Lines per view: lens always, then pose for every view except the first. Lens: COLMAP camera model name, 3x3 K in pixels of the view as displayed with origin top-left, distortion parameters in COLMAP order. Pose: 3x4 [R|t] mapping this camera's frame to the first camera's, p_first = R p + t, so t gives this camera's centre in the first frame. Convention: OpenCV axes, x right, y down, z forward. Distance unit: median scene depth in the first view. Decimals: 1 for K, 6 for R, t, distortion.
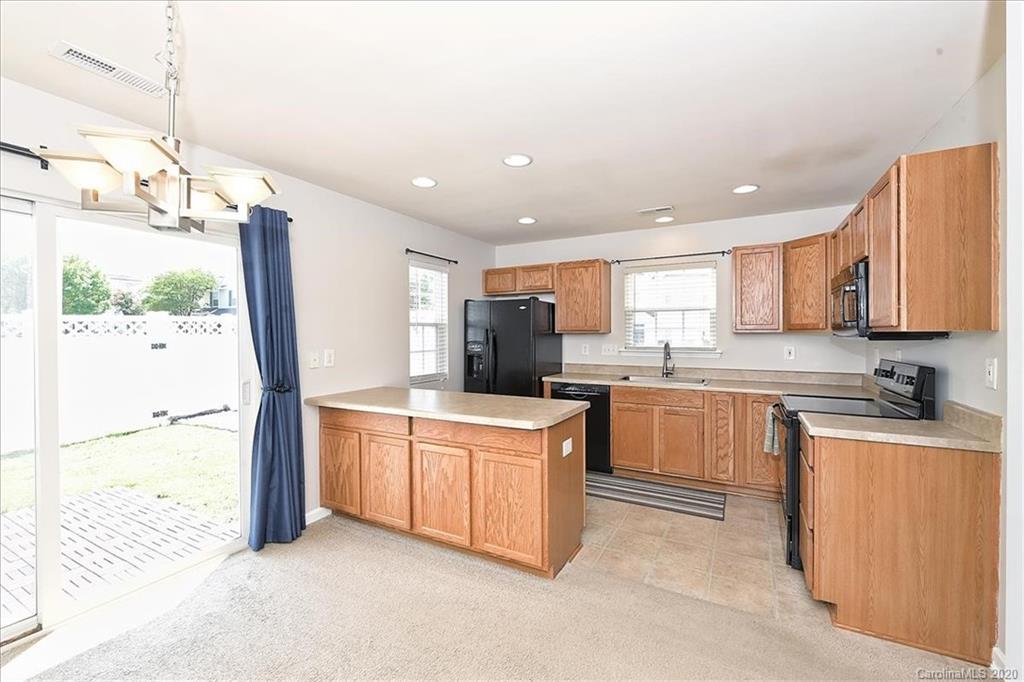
lens RADIAL K [[425.3, 0, 513.8], [0, 425.3, 337.2], [0, 0, 1]] dist [-0.000345, -0.000869]
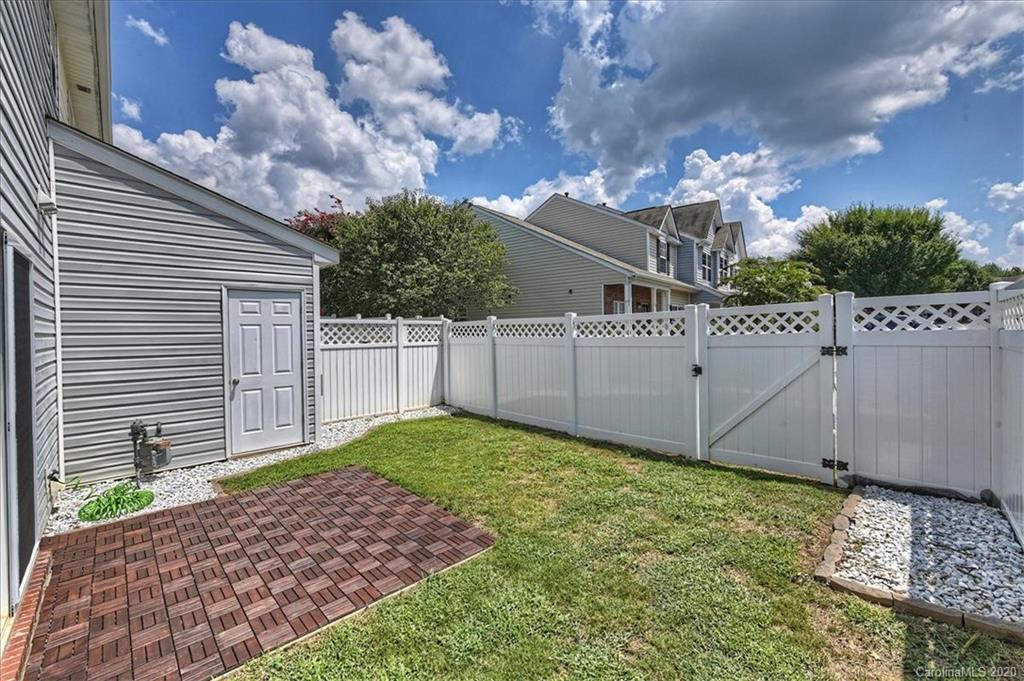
lens RADIAL K [[425.3, 0, 513.8], [0, 425.3, 336.7], [0, 0, 1]] dist [-0.000345, -0.000869]
pose [[-0.319734, 0.020733, -0.947281, -0.295430], [0.010069, 0.999778, 0.018483, -0.034712], [0.947454, -0.003628, -0.319872, 1.800983]]
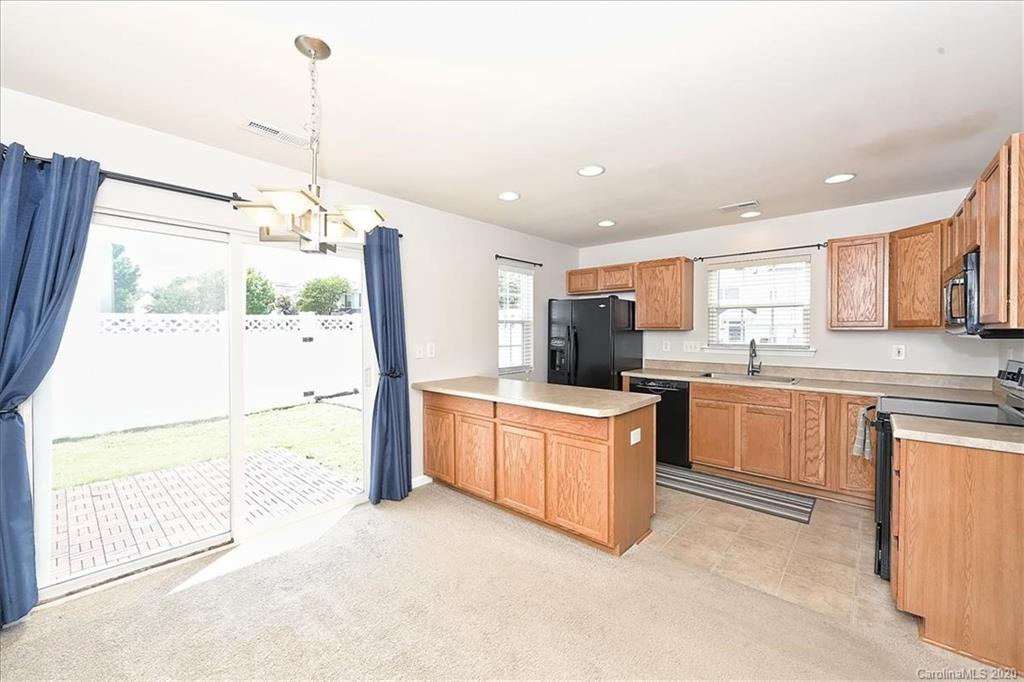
lens RADIAL K [[404.4, 0, 512.1], [0, 404.4, 336.6], [0, 0, 1]] dist [-0.000522, -0.000728]
pose [[0.973895, 0.006712, -0.226901, 0.043647], [-0.005229, 0.999961, 0.007136, 0.001854], [0.226940, -0.005763, 0.973892, -0.048562]]
